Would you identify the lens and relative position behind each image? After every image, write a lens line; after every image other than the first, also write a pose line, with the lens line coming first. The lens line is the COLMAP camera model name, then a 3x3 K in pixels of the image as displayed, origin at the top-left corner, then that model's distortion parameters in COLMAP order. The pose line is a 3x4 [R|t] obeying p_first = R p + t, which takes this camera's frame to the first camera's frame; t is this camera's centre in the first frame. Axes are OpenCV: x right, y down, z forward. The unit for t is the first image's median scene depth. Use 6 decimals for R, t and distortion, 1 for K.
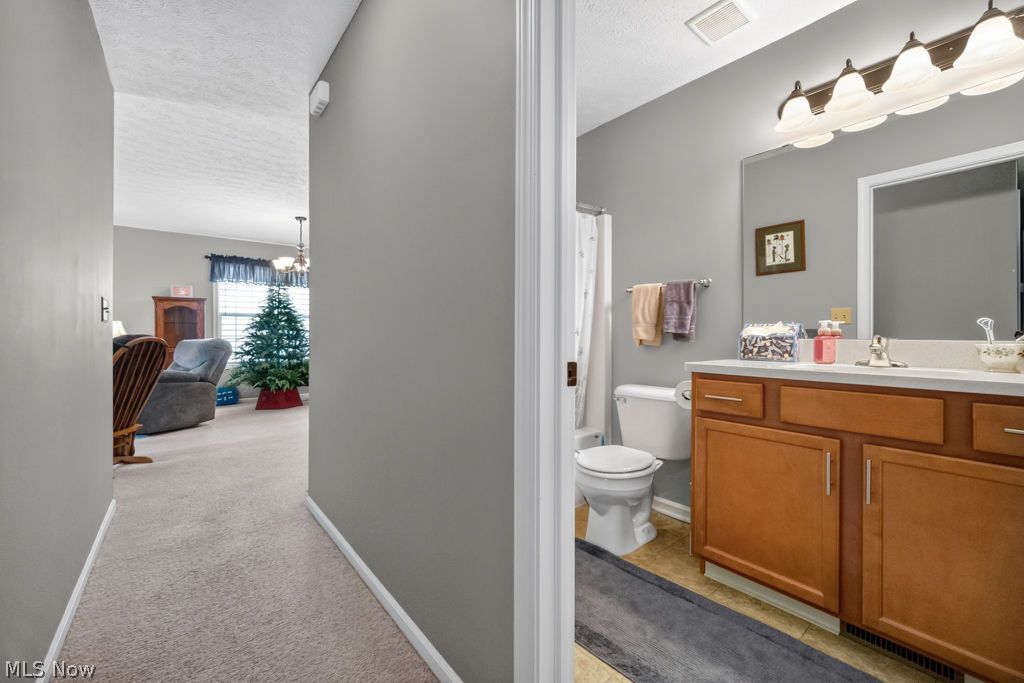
lens RADIAL K [[405.8, 0, 508.1], [0, 405.8, 342.9], [0, 0, 1]] dist [-0.001176, 0.000196]
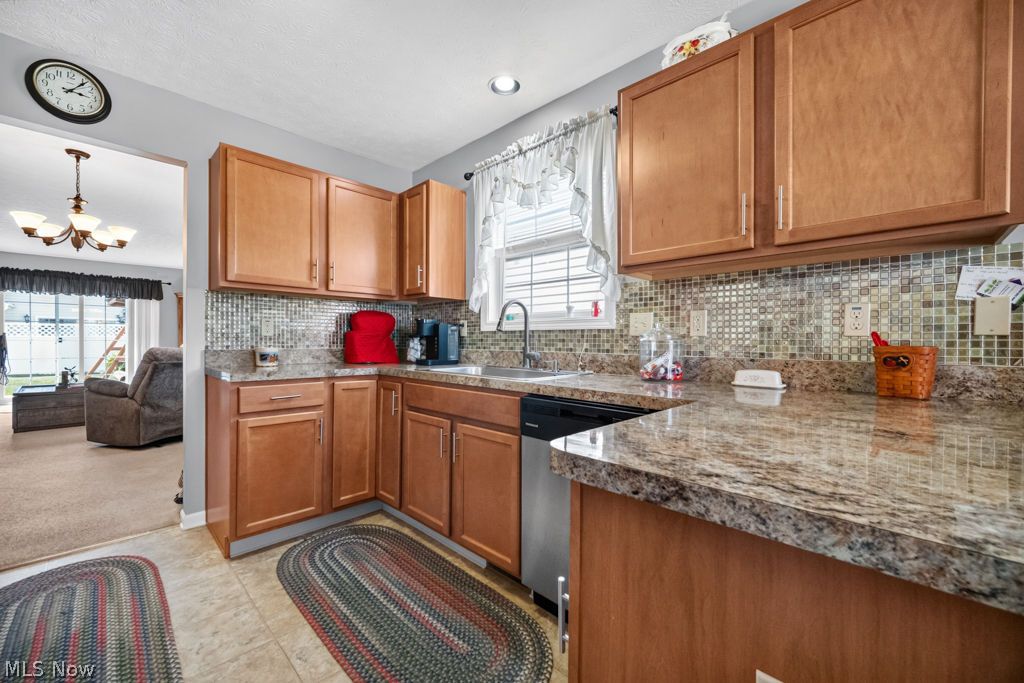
lens RADIAL K [[405.8, 0, 508.1], [0, 405.8, 342.9], [0, 0, 1]] dist [-0.001176, 0.000196]
pose [[0.116409, 0.011068, -0.993140, 0.134658], [-0.022752, 0.999705, 0.008475, -0.033930], [0.992941, 0.021609, 0.116627, 1.237783]]
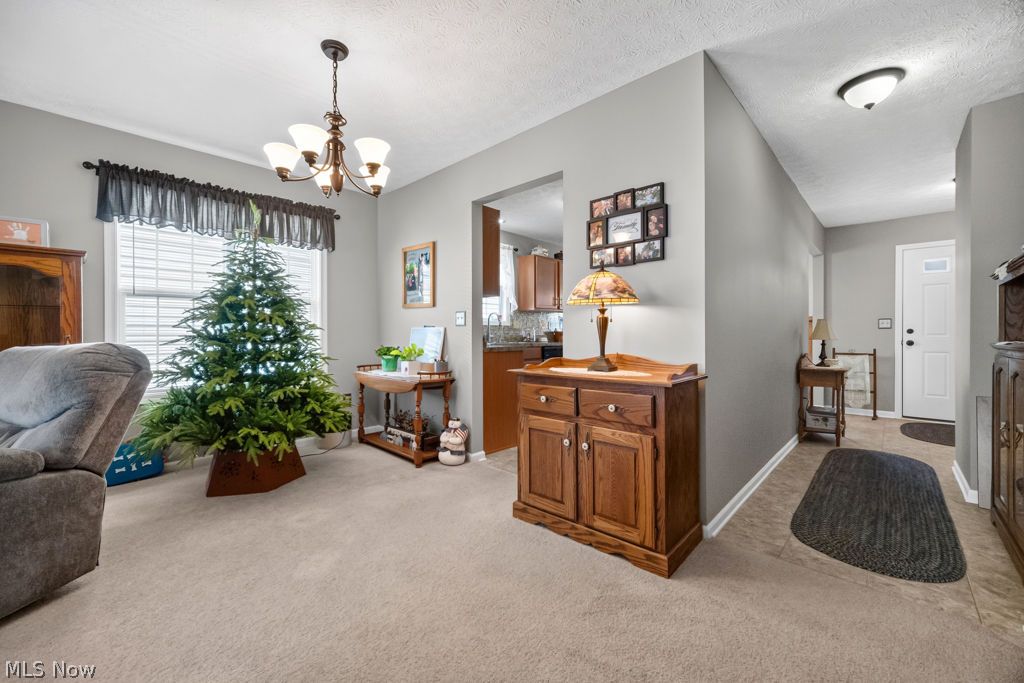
lens RADIAL K [[405.8, 0, 508.1], [0, 405.8, 342.9], [0, 0, 1]] dist [-0.001176, 0.000196]
pose [[0.991771, -0.001763, 0.128015, -0.307656], [0.001222, 0.999990, 0.004308, -0.009949], [-0.128021, -0.004116, 0.991763, 0.450209]]
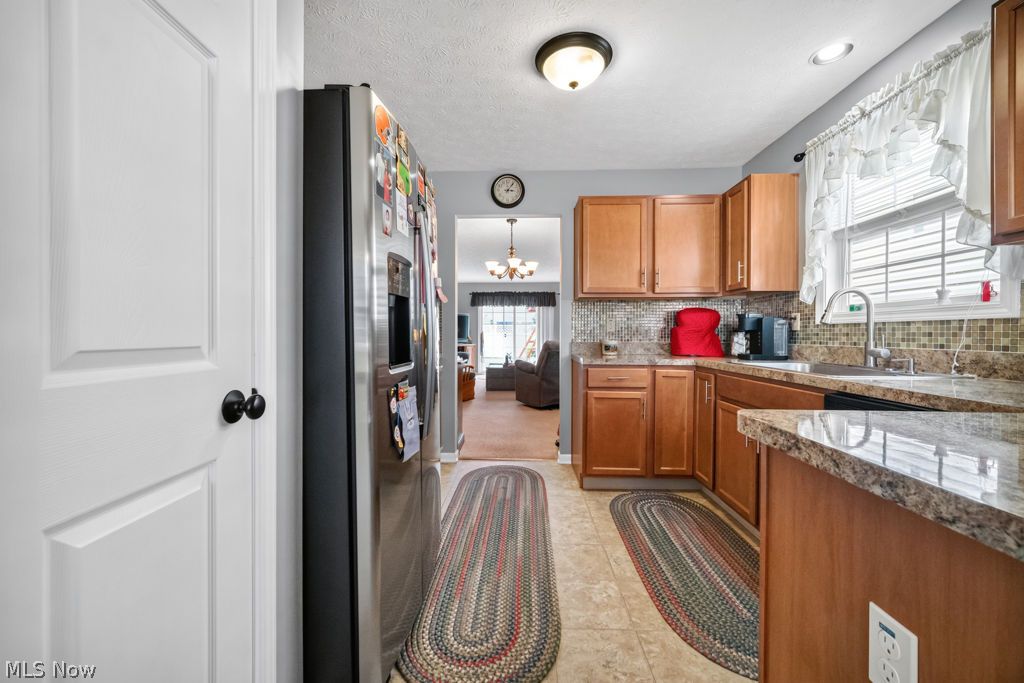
lens RADIAL K [[406.9, 0, 507.7], [0, 406.9, 335.3], [0, 0, 1]] dist [0.000606, 0.000242]
pose [[-0.655338, 0.004571, -0.755322, 0.192802], [-0.012078, 0.999790, 0.016529, -0.034668], [0.755239, 0.019955, -0.655145, 1.293563]]
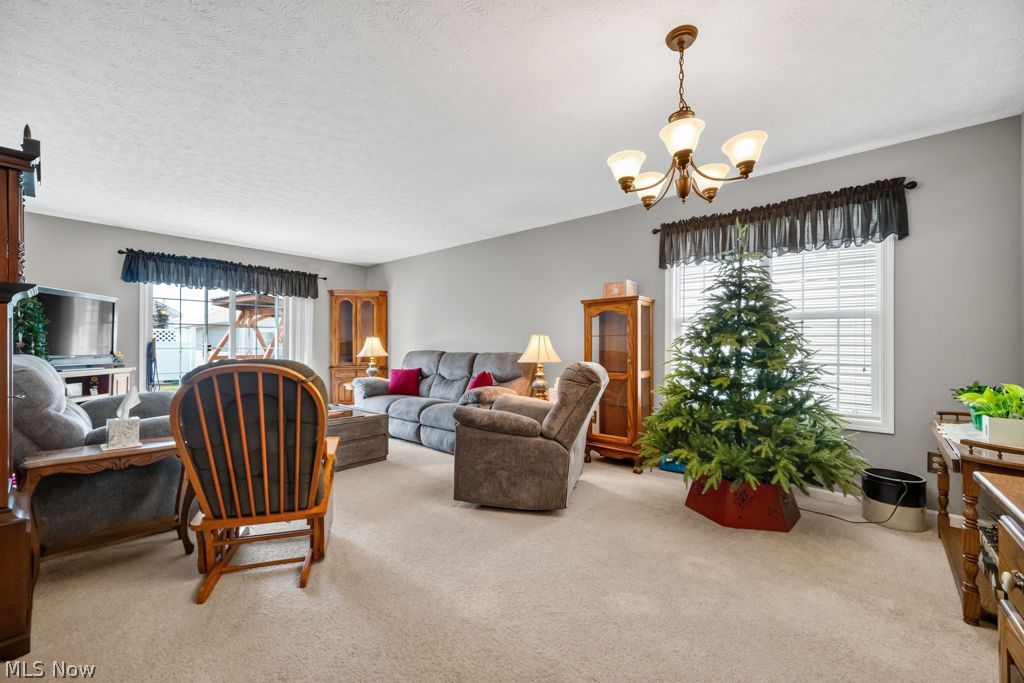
lens RADIAL K [[408.6, 0, 507.6], [0, 408.6, 346.5], [0, 0, 1]] dist [0.000107, 0.000194]
pose [[0.169774, 0.005641, -0.985467, -0.140702], [-0.025183, 0.999682, 0.001384, -0.024505], [0.985161, 0.024582, 0.169862, 0.626029]]
